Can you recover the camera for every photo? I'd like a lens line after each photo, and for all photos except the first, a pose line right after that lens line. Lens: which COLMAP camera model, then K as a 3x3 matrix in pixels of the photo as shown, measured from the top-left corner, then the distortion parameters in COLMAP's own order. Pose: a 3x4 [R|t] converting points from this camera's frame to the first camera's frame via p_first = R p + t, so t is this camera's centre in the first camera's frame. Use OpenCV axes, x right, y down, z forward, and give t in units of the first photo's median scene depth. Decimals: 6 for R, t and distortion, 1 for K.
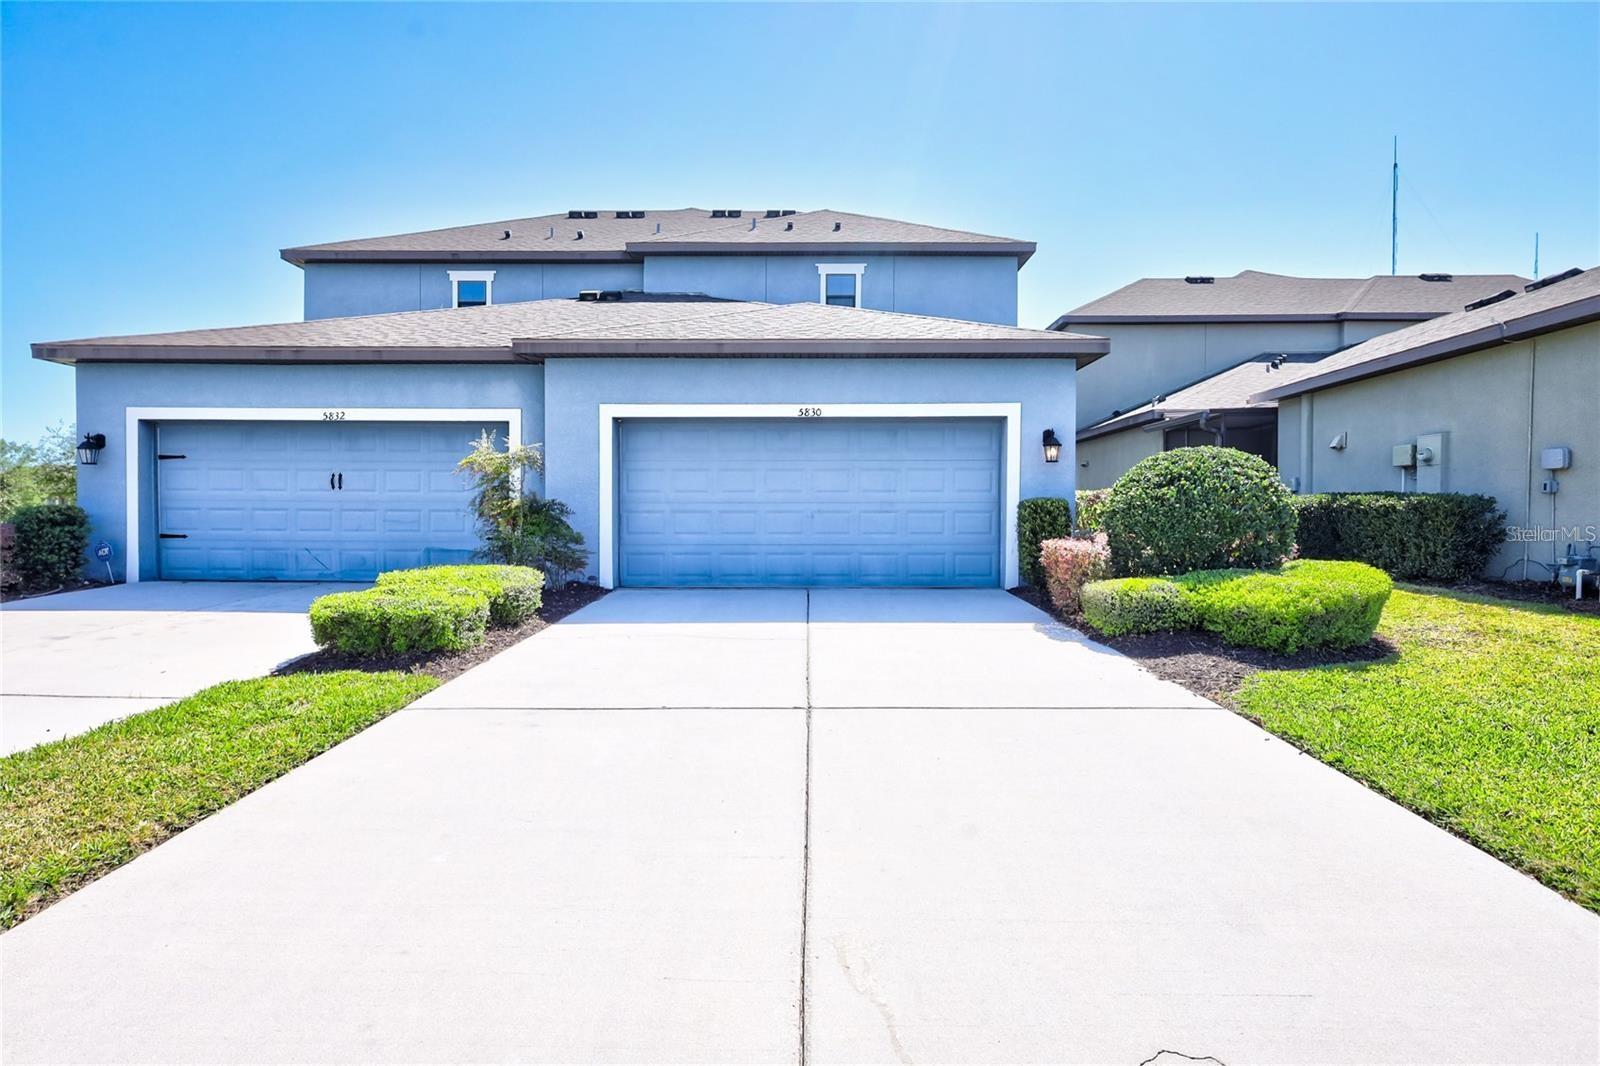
lens RADIAL K [[734.9, 0, 795.7], [0, 734.9, 525.6], [0, 0, 1]] dist [0.004693, 0.000990]
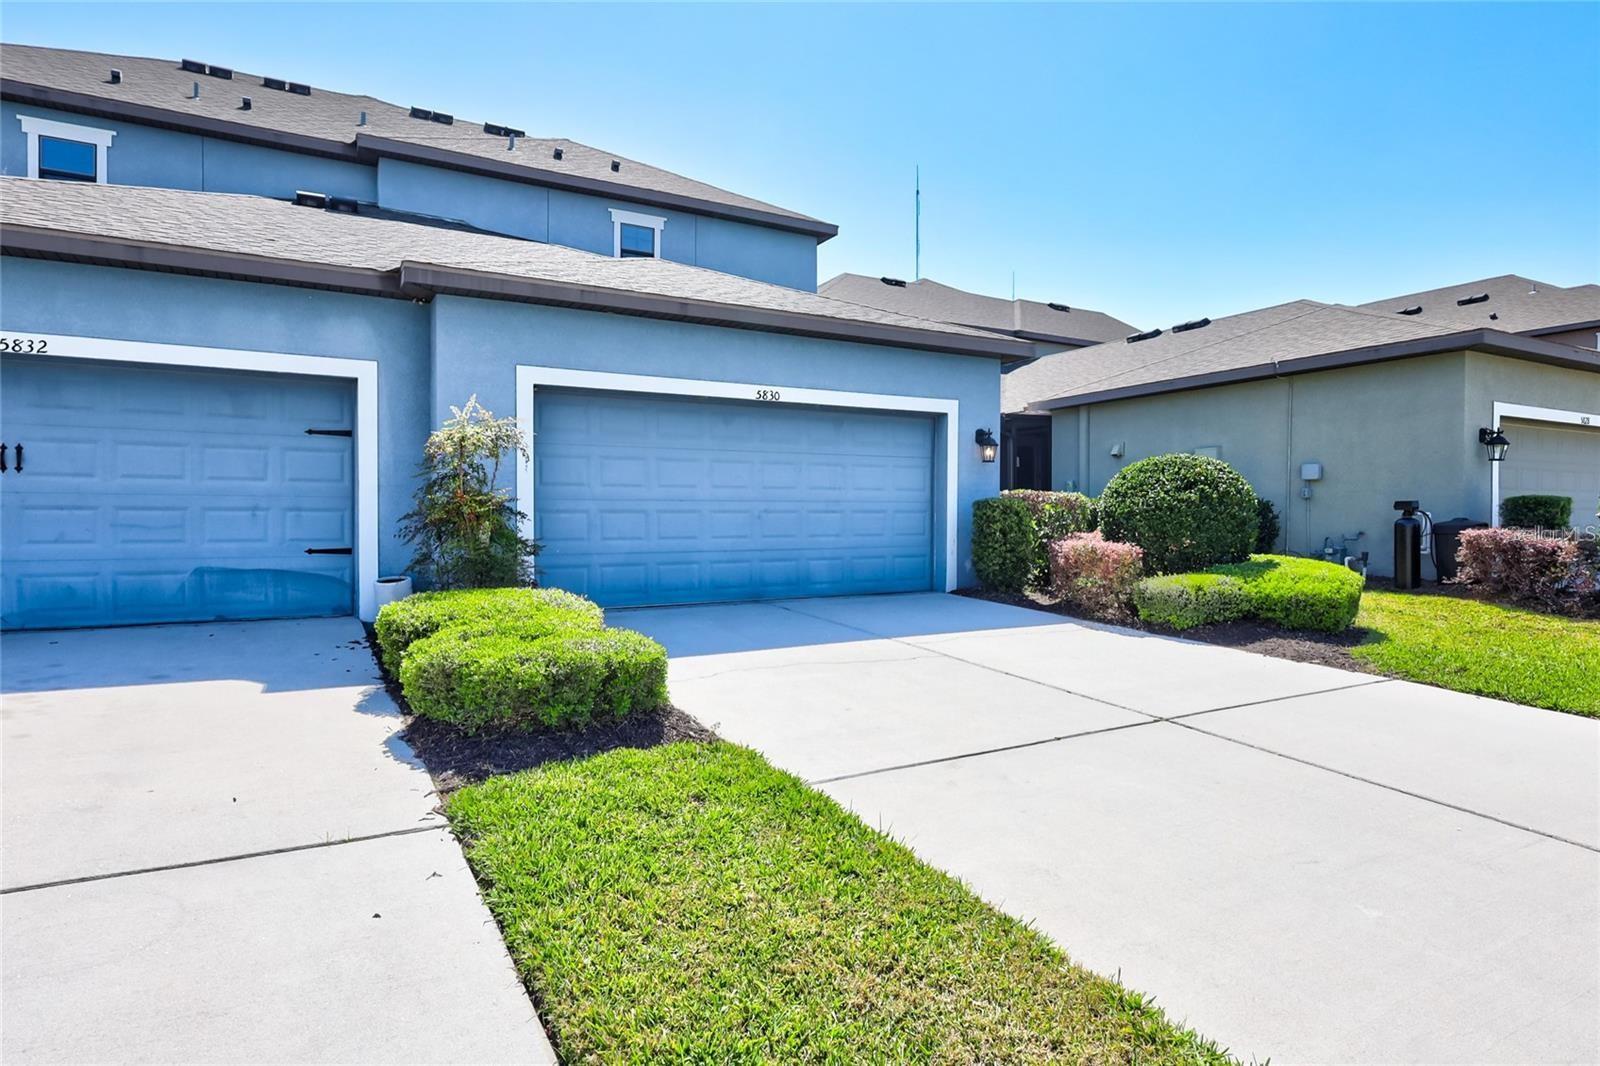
lens RADIAL K [[852.5, 0, 797.8], [0, 852.5, 522.2], [0, 0, 1]] dist [0.001773, 0.001765]
pose [[0.875617, -0.004462, 0.482986, -0.416087], [0.006135, 0.999979, -0.001884, -0.004448], [-0.482967, 0.004613, 0.875626, 0.111358]]
